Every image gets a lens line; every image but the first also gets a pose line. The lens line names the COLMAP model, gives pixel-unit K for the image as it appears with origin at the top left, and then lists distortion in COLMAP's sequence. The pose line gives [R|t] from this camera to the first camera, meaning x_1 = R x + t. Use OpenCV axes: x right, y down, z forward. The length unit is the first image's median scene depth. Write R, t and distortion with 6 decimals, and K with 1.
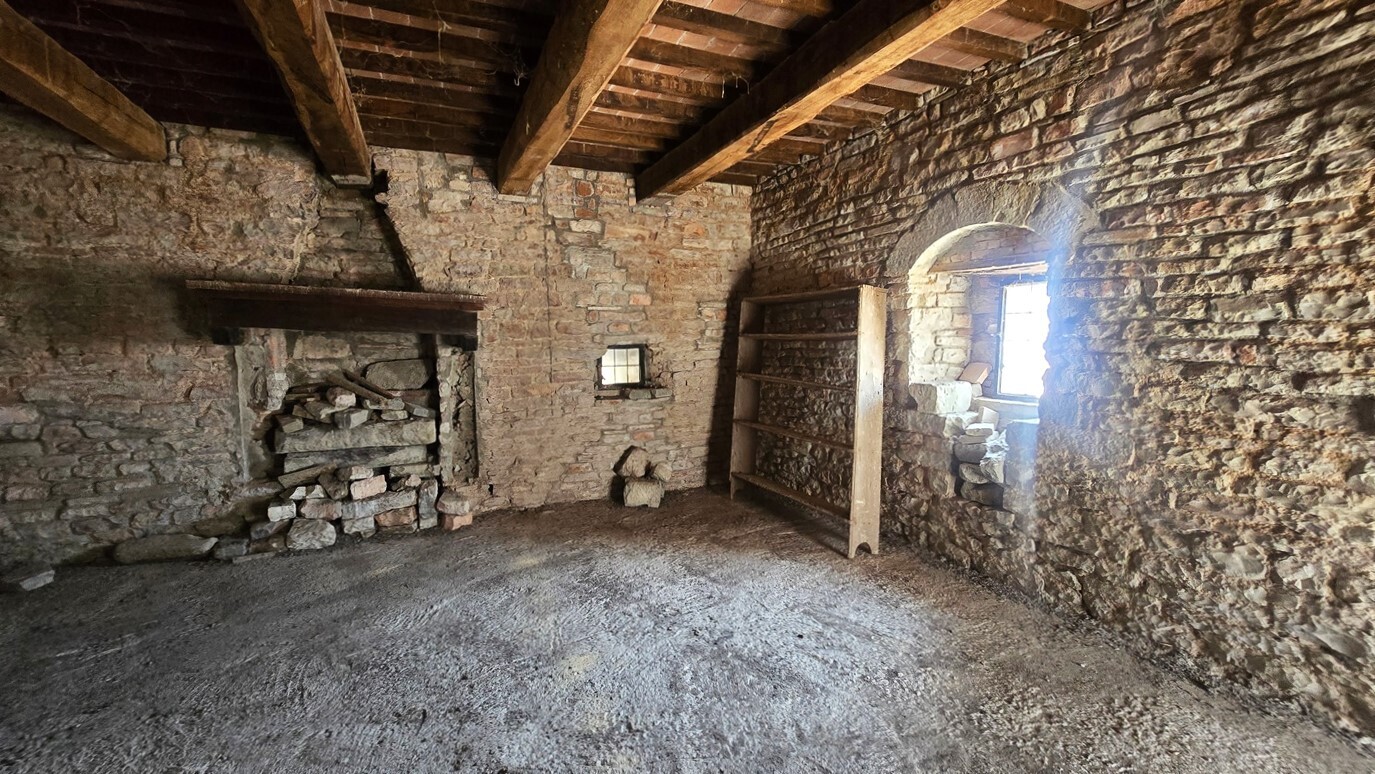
lens RADIAL K [[559.6, 0, 674.9], [0, 559.6, 388.1], [0, 0, 1]] dist [-0.003445, 0.000307]
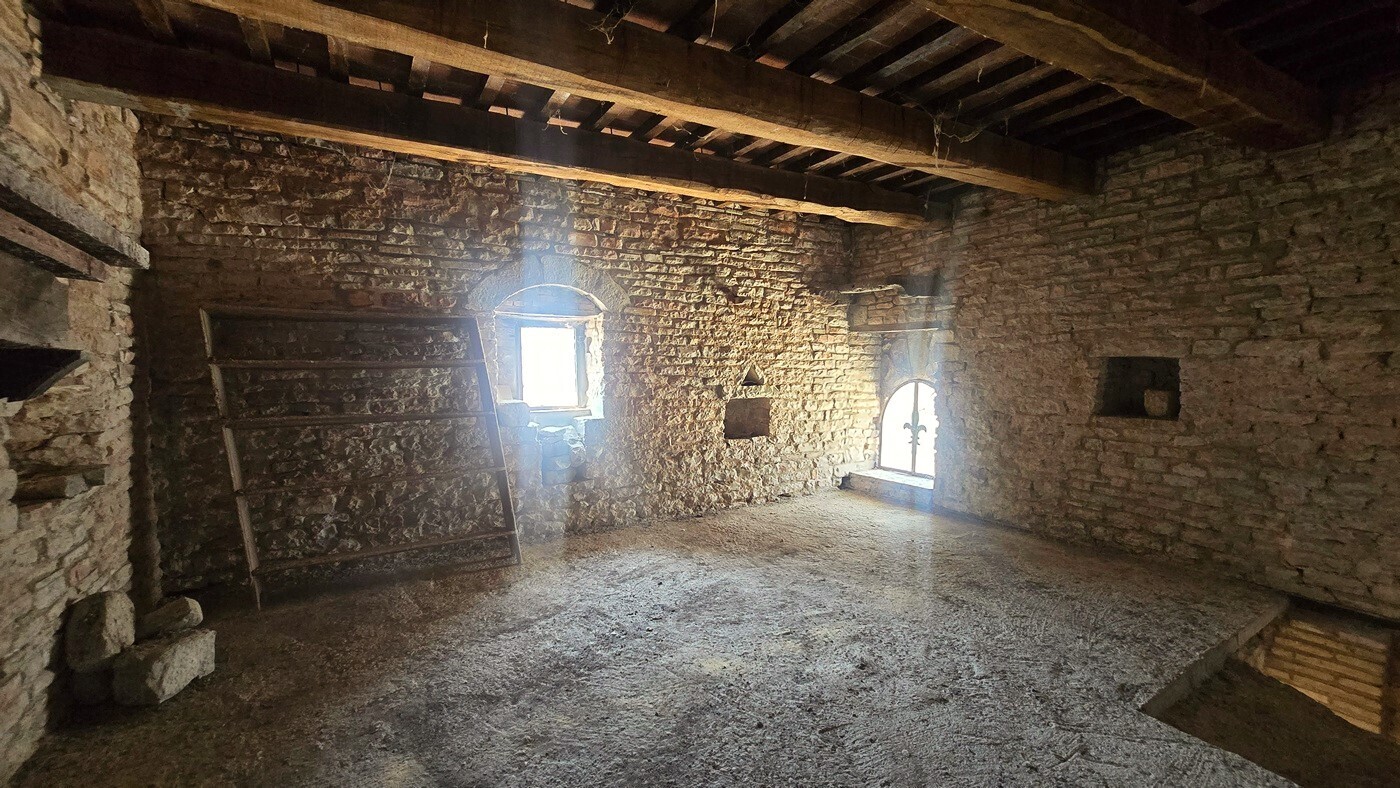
lens RADIAL K [[569.8, 0, 689.0], [0, 569.8, 394.8], [0, 0, 1]] dist [-0.003445, 0.000307]
pose [[-0.096745, -0.045713, 0.994259, -1.187427], [0.096703, 0.993787, 0.055101, -0.081771], [-0.990600, 0.101479, -0.091724, 1.066575]]
